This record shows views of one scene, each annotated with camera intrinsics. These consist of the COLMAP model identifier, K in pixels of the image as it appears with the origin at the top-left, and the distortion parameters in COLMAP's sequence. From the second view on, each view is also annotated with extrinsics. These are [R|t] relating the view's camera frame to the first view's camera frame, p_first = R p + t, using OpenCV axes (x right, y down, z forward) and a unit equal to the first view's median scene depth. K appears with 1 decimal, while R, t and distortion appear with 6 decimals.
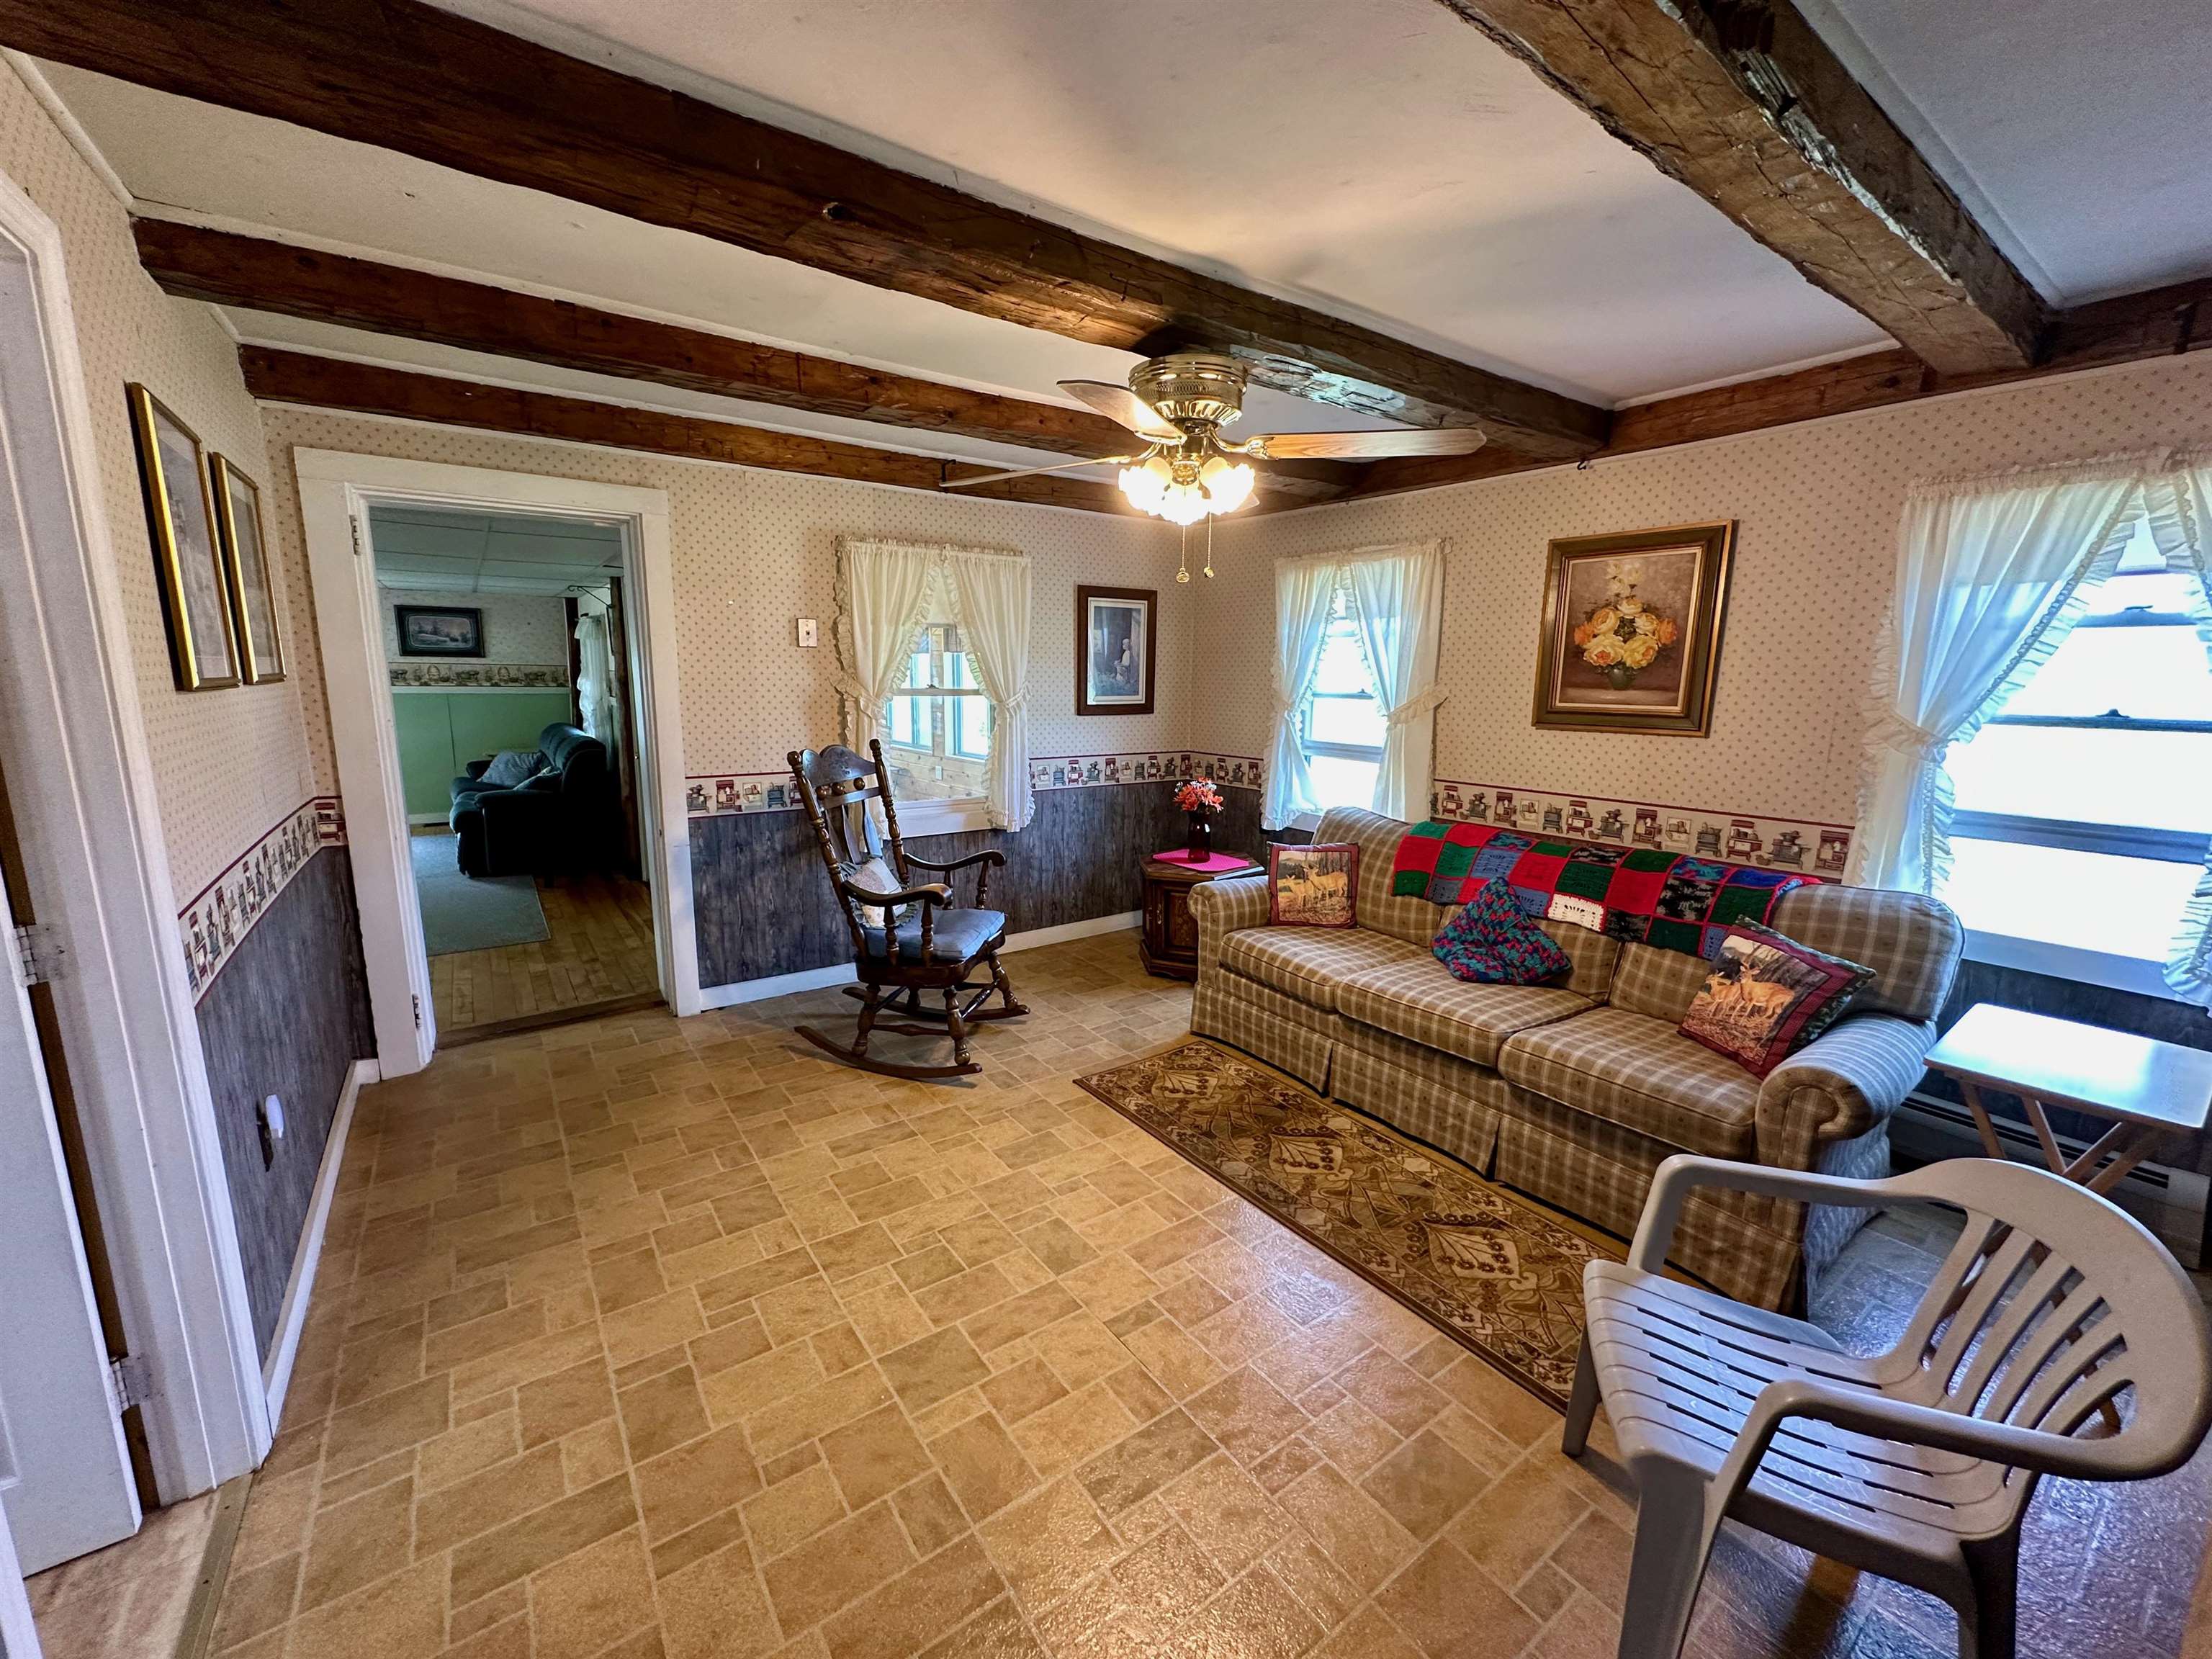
lens RADIAL K [[881.2, 0, 1103.8], [0, 881.2, 829.9], [0, 0, 1]] dist [-0.002881, 0.001090]
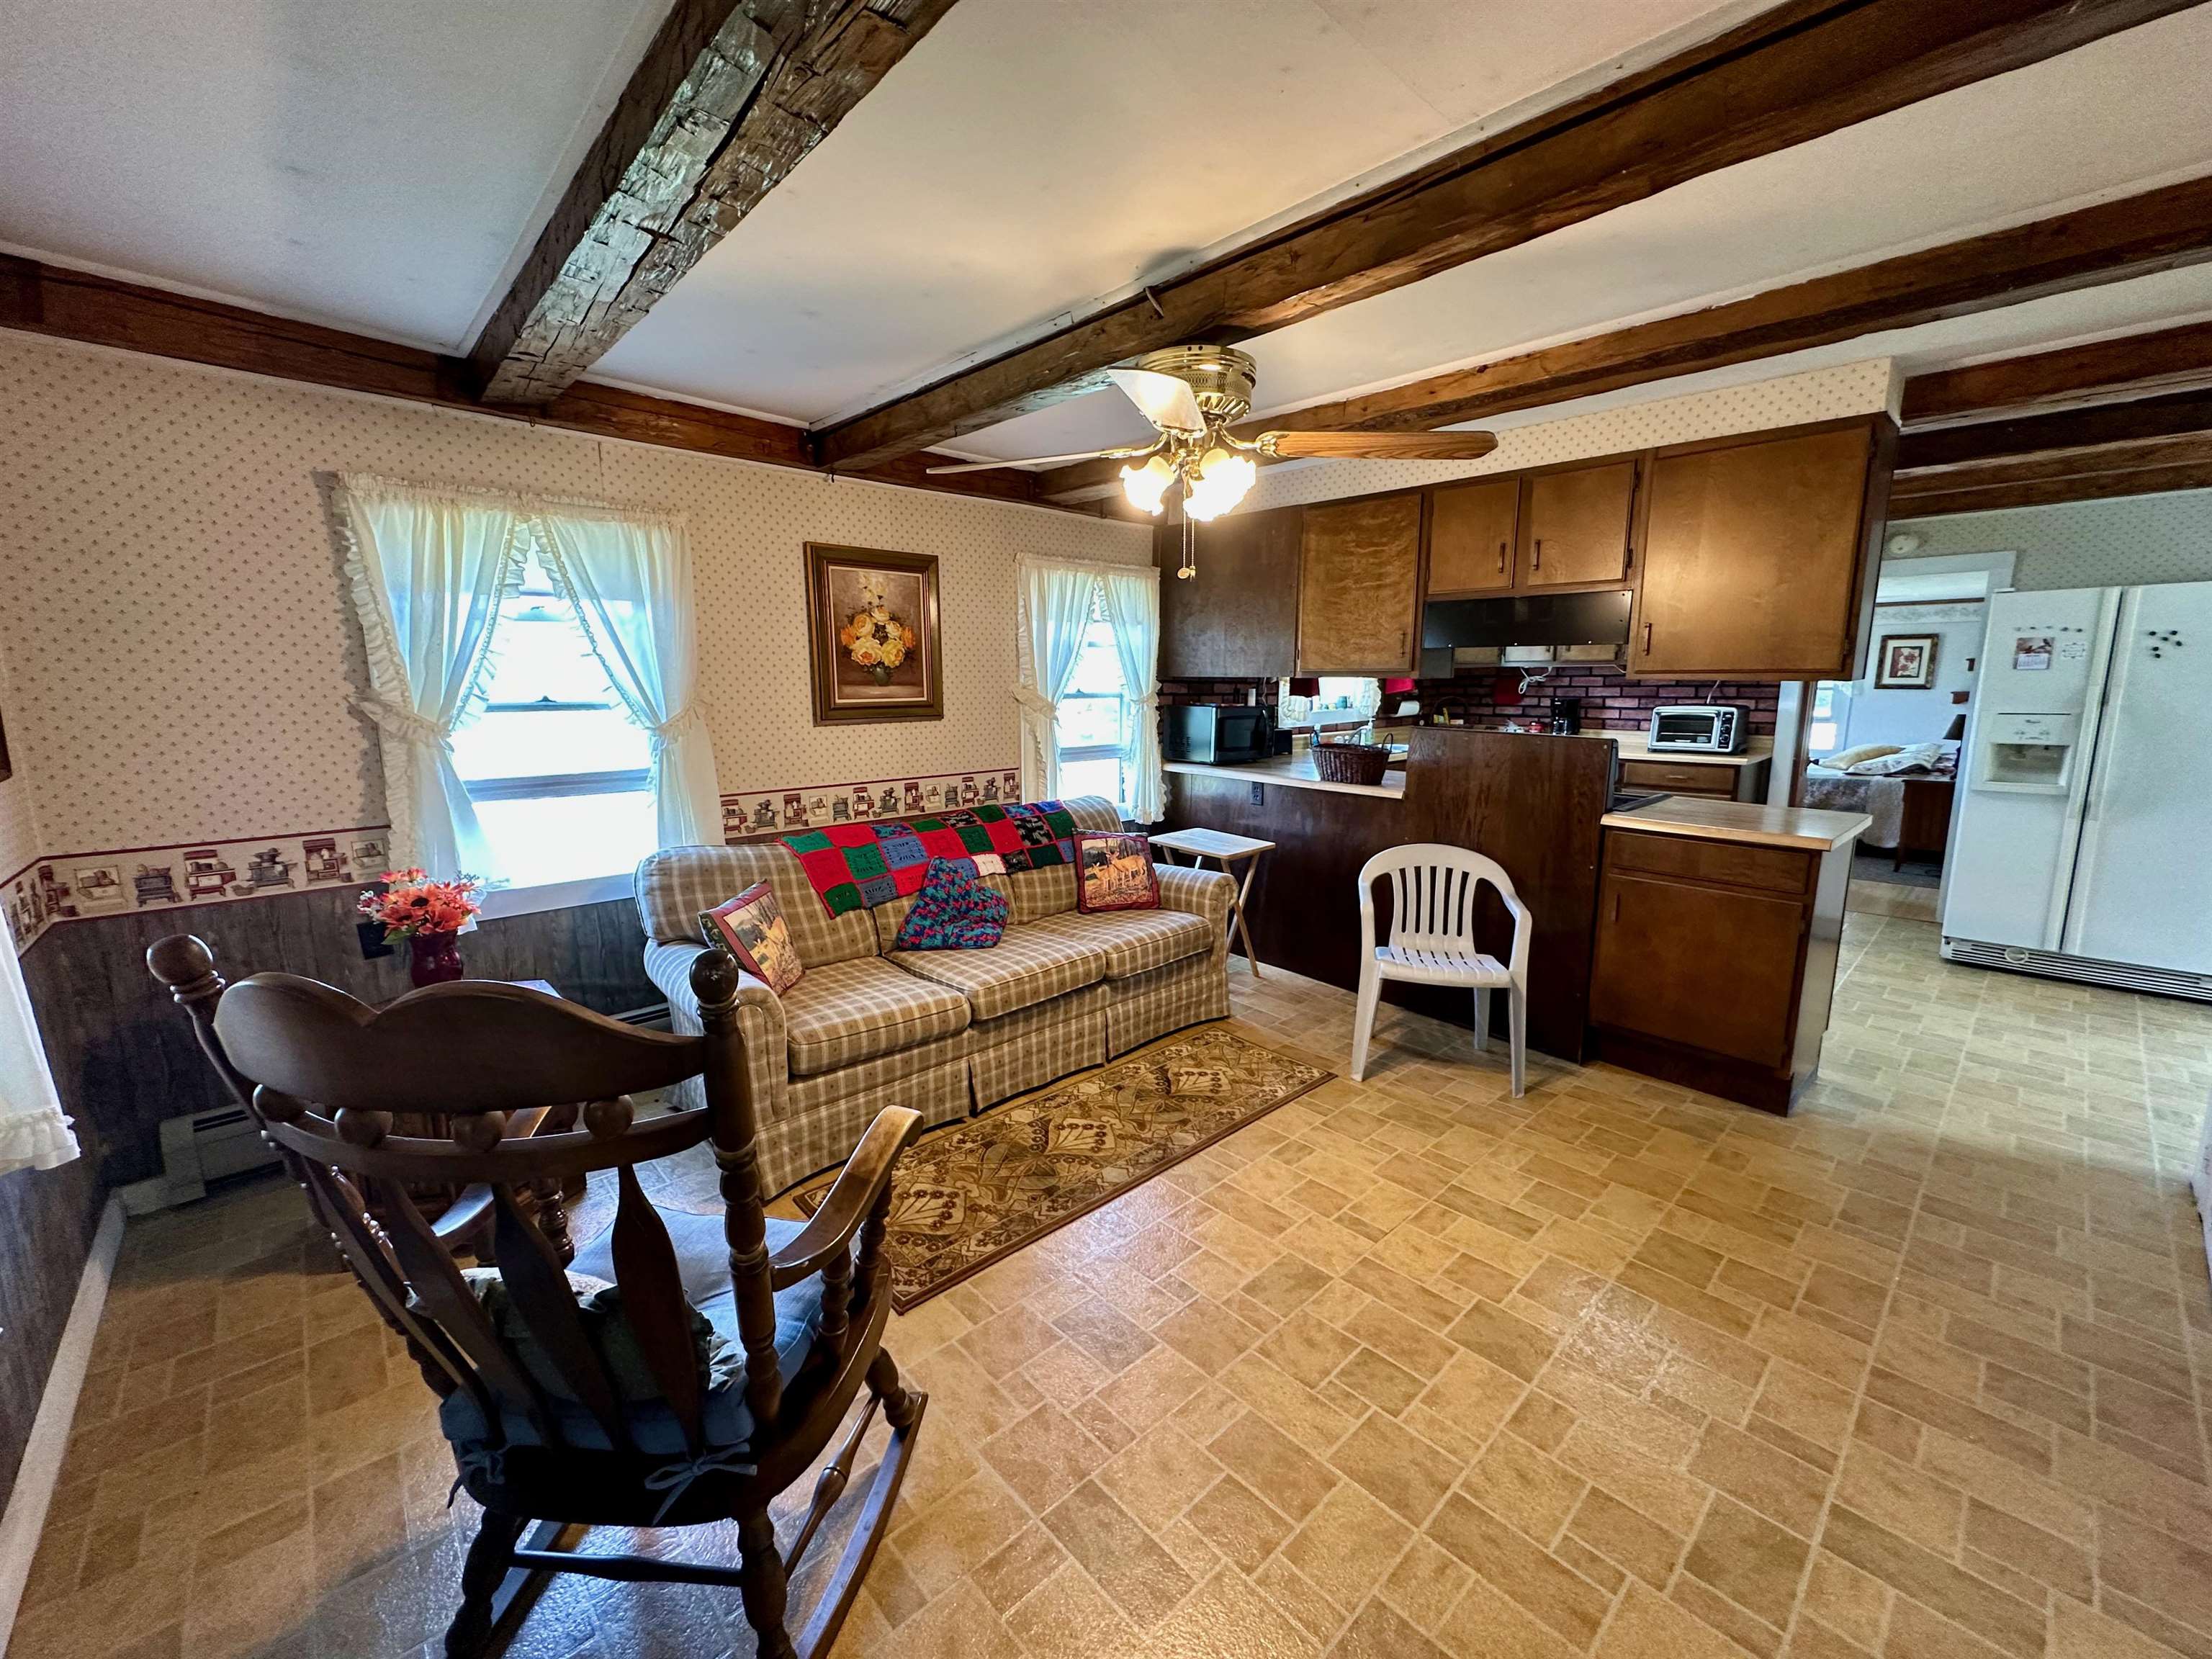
lens RADIAL K [[881.2, 0, 1105.5], [0, 881.2, 830.4], [0, 0, 1]] dist [-0.002881, 0.001090]
pose [[-0.123788, -0.180604, 0.975735, -0.552929], [0.176165, 0.963679, 0.200722, -0.139909], [-0.976546, 0.196737, -0.087476, 0.759262]]
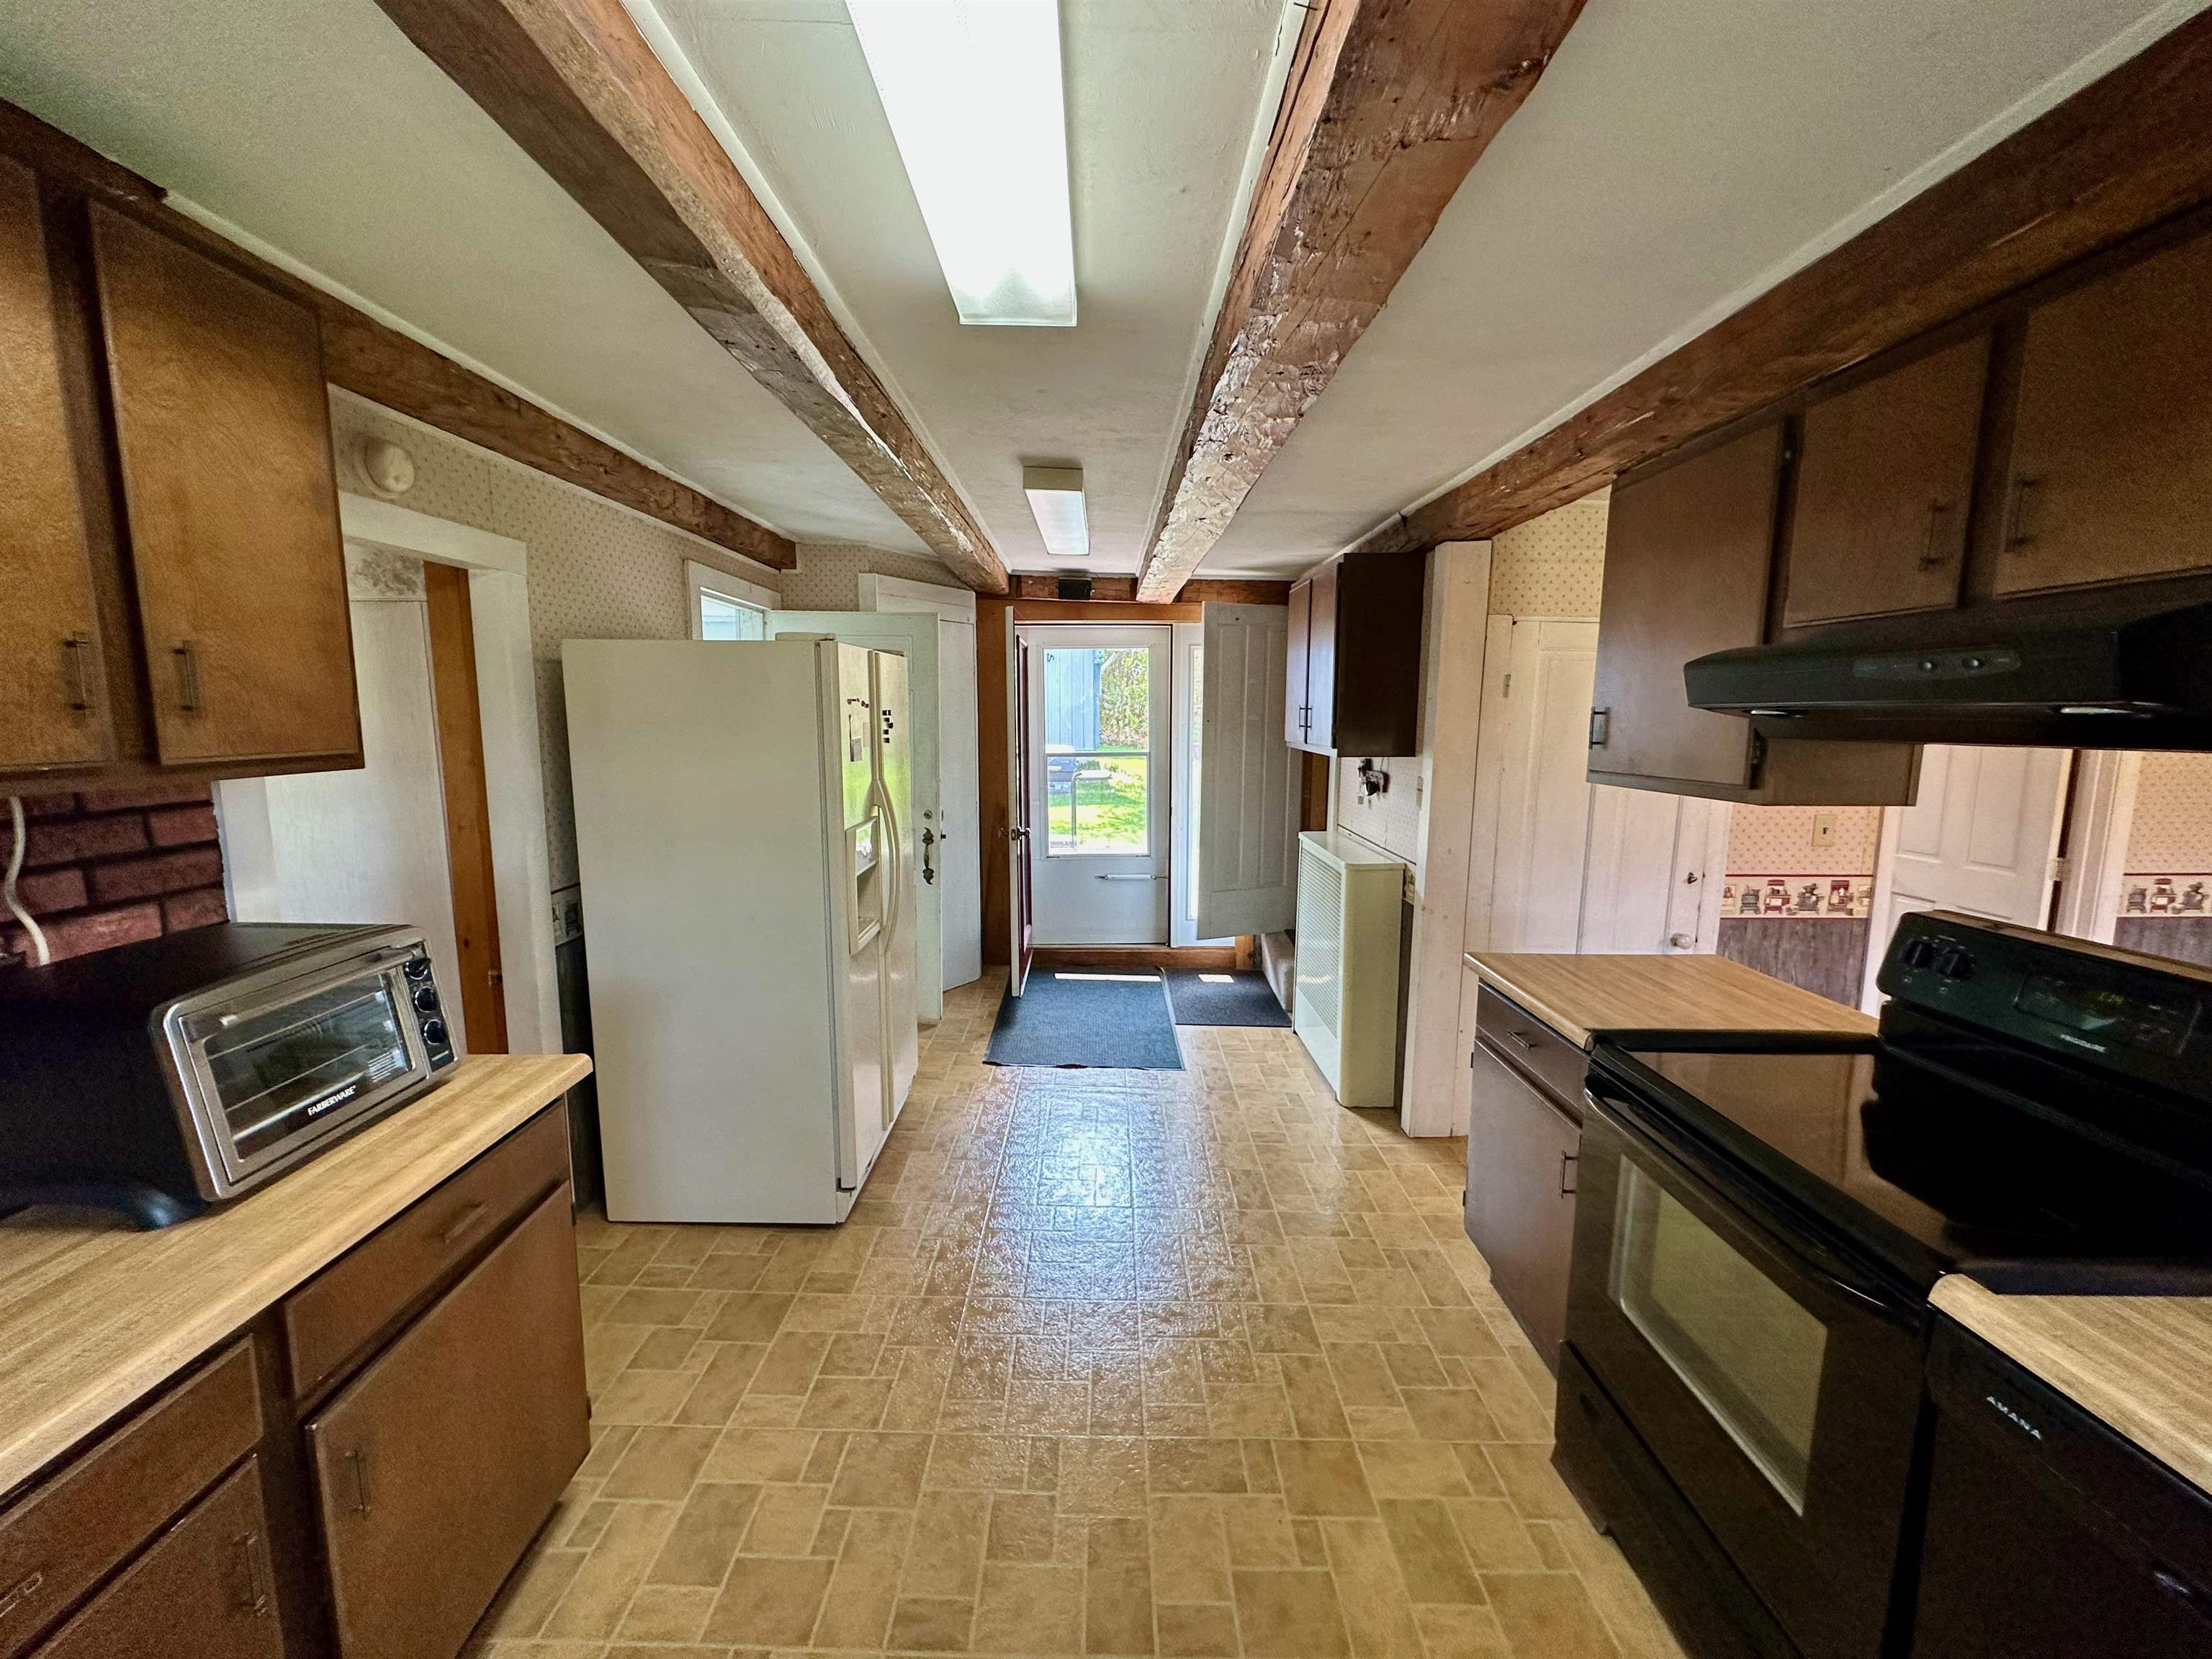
lens RADIAL K [[881.2, 0, 1099.4], [0, 881.2, 831.2], [0, 0, 1]] dist [-0.002881, 0.001090]
pose [[-0.584950, 0.099653, -0.804924, 0.928752], [-0.149203, 0.962265, 0.227561, -0.047658], [0.797227, 0.253210, -0.548009, 0.050415]]
